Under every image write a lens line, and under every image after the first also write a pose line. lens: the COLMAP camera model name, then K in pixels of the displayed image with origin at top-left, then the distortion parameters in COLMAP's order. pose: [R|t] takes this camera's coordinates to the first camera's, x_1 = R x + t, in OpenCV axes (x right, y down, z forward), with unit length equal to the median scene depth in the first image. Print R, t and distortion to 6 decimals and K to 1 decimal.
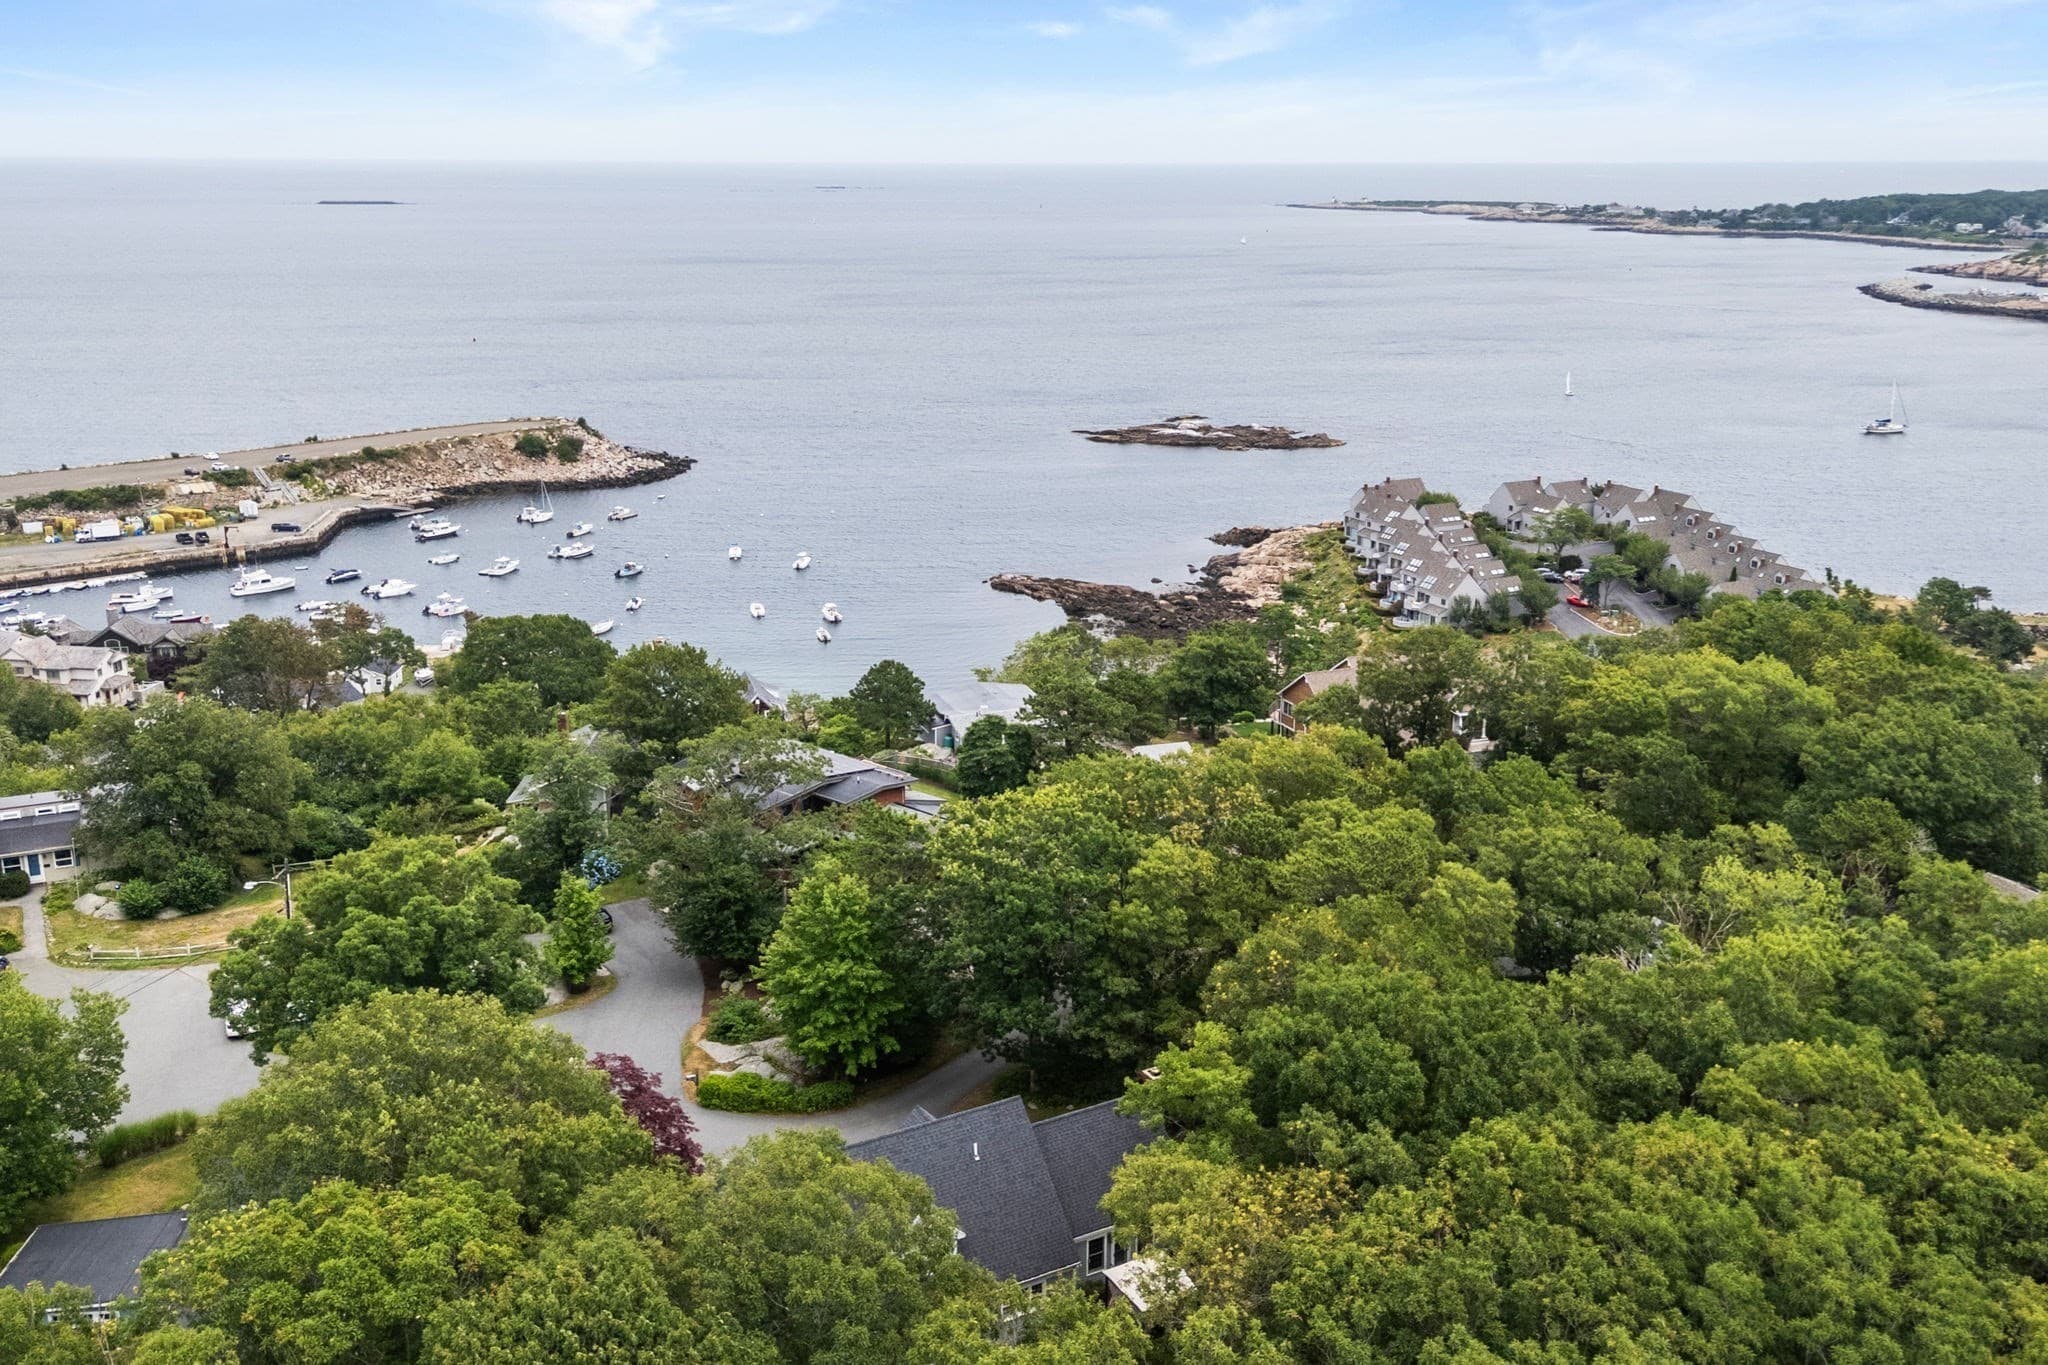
lens RADIAL K [[1872.0, 0, 1050.0], [0, 1872.0, 705.8], [0, 0, 1]] dist [0.087578, -0.104944]
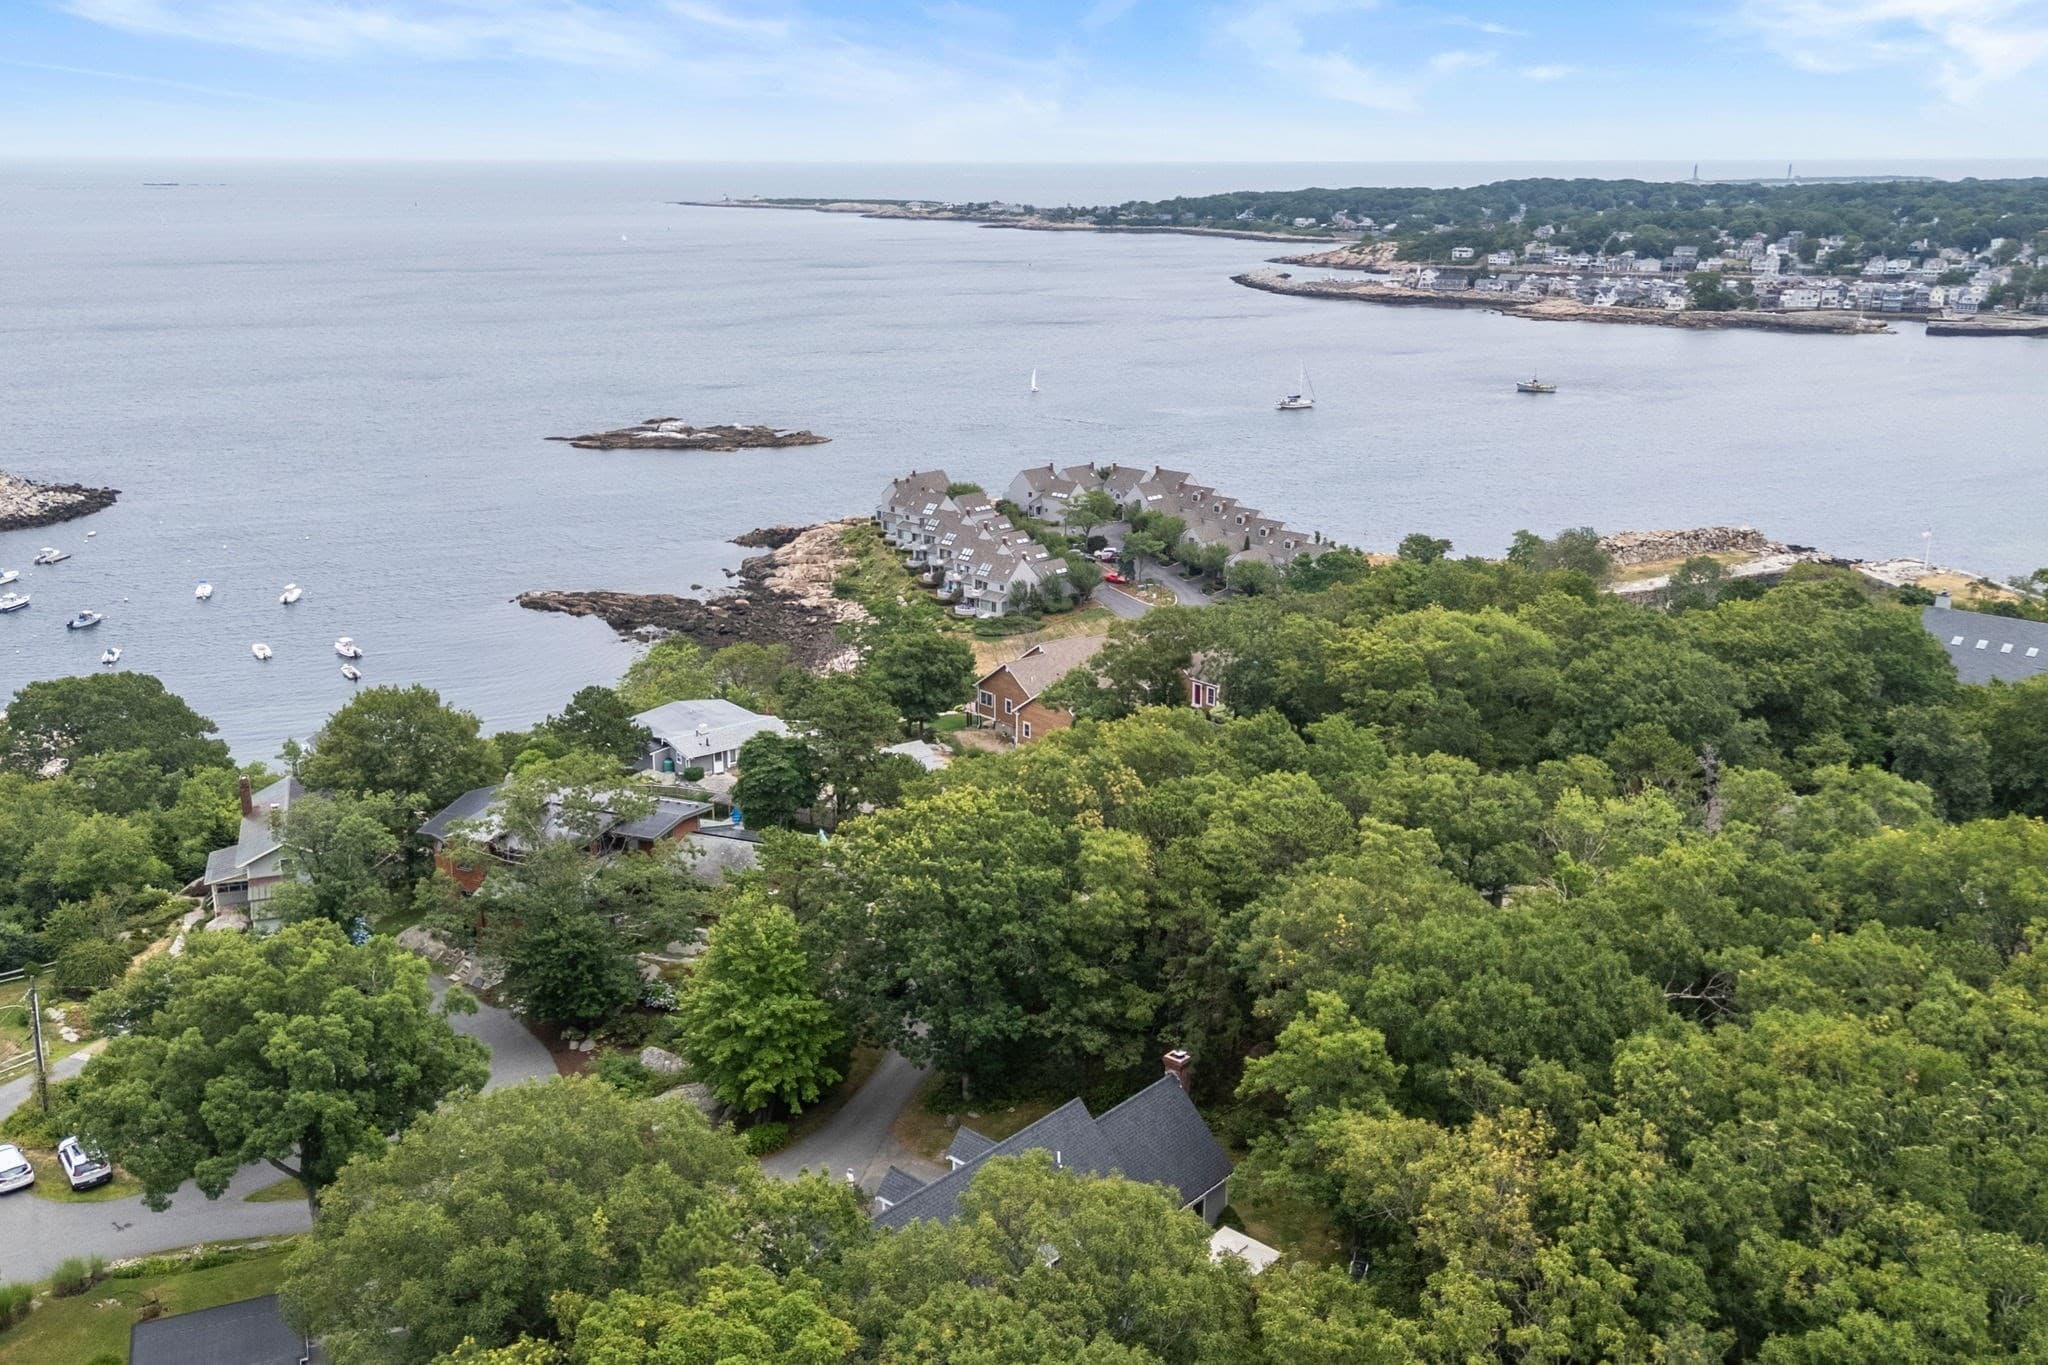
lens RADIAL K [[1870.0, 0, 1063.1], [0, 1870.0, 679.8], [0, 0, 1]] dist [0.160462, -0.298832]
pose [[0.945681, -0.088956, 0.312689, -0.074860], [0.092776, 0.995683, 0.002673, -0.003839], [-0.311577, 0.026482, 0.949852, 0.011405]]
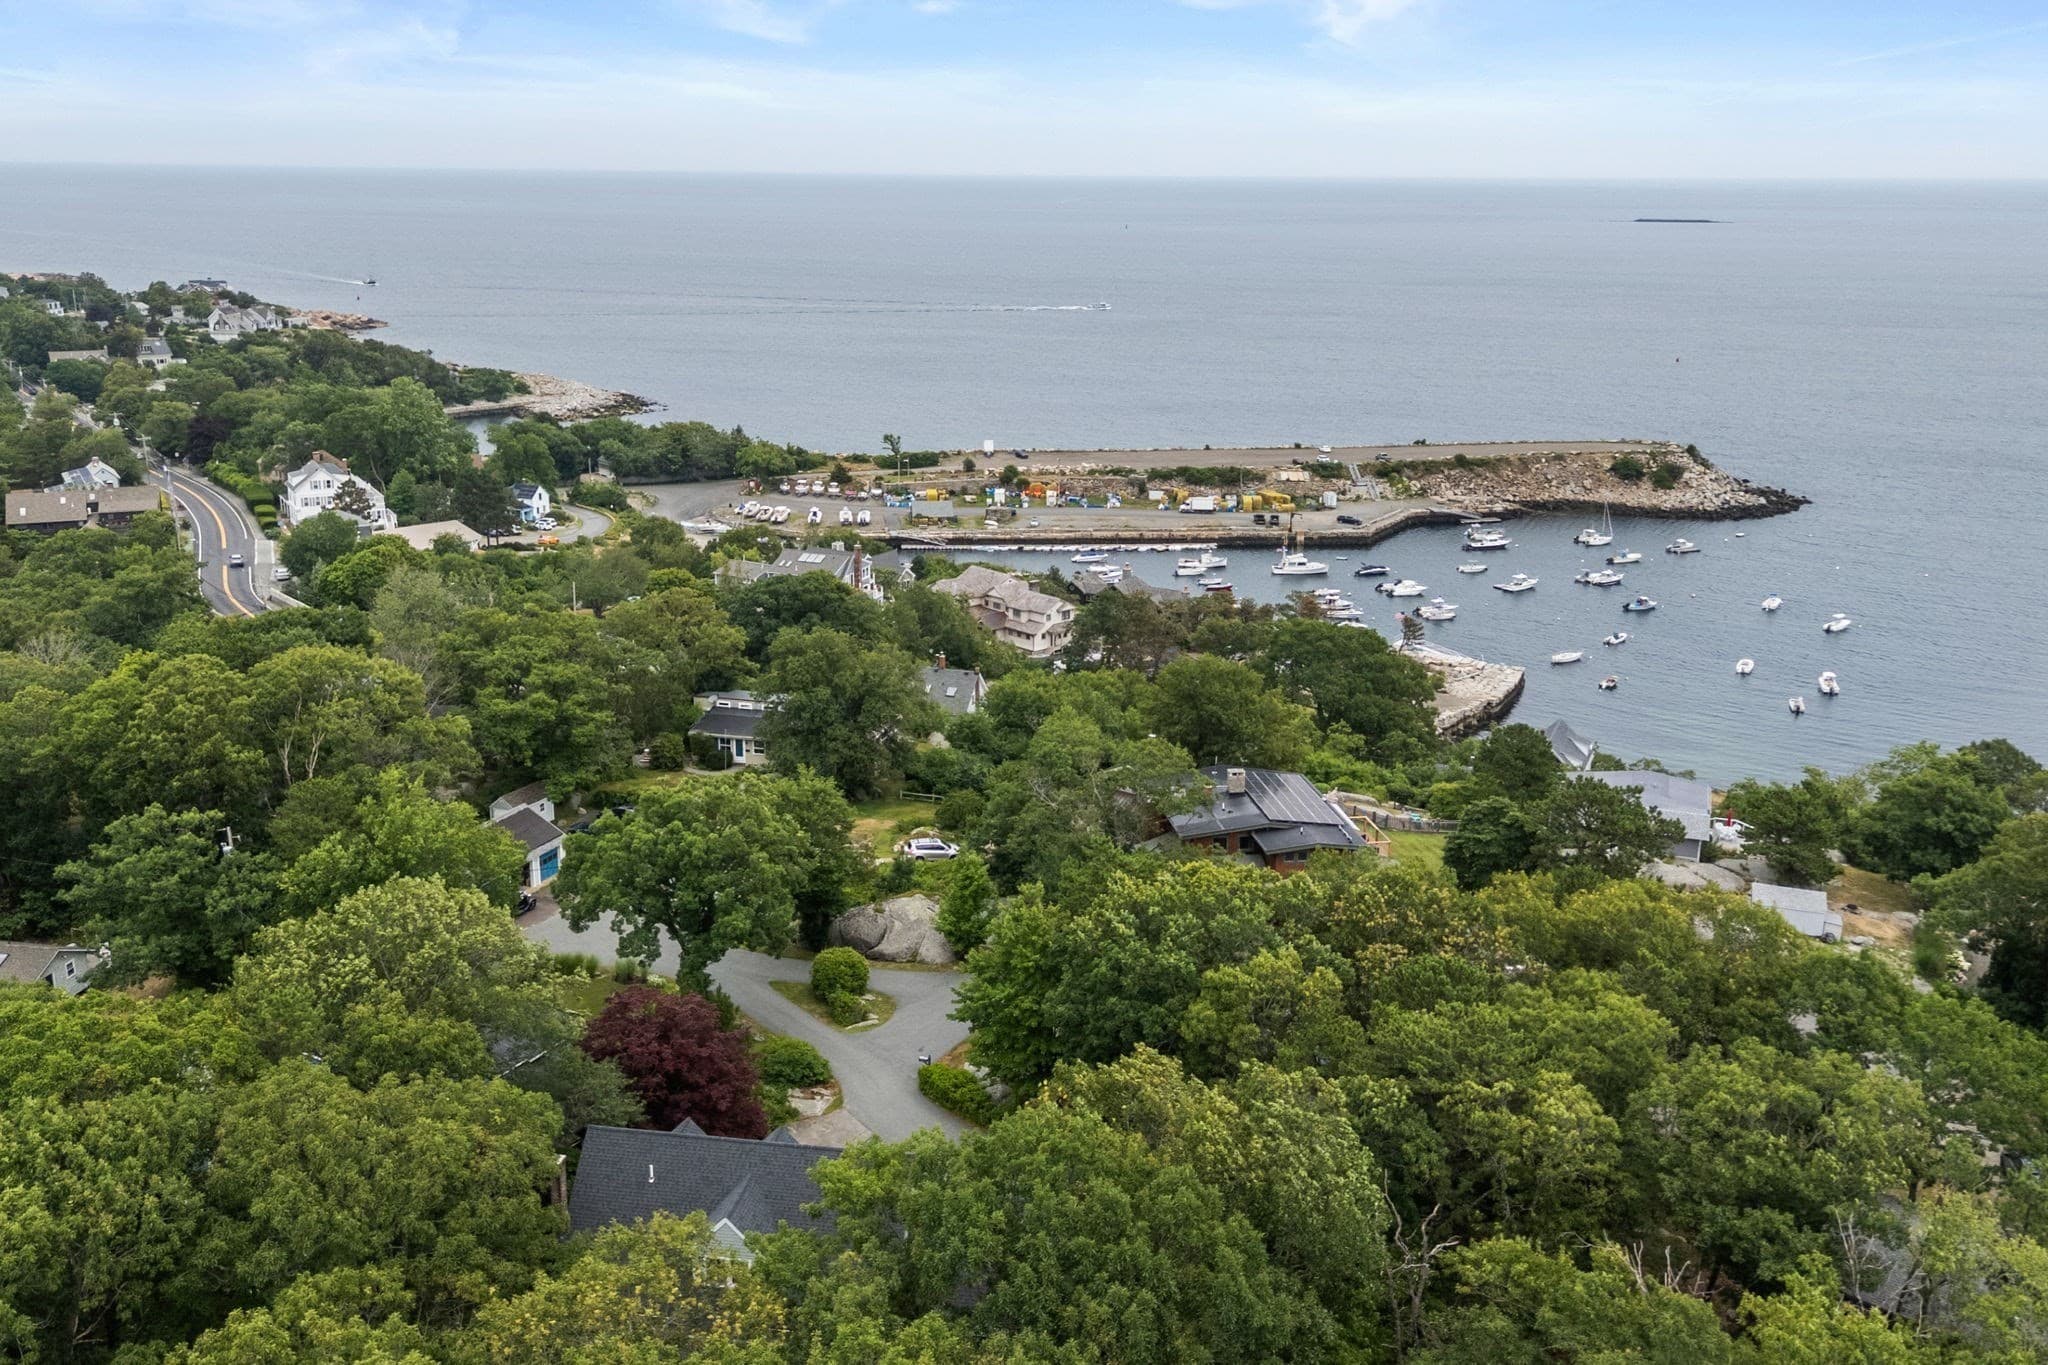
lens RADIAL K [[1837.5, 0, 1019.6], [0, 1837.5, 710.5], [0, 0, 1]] dist [0.148235, -0.282496]
pose [[0.763765, 0.187015, -0.617810, 0.133413], [-0.188940, 0.979962, 0.063064, -0.019669], [0.617224, 0.068562, 0.783795, 0.066195]]
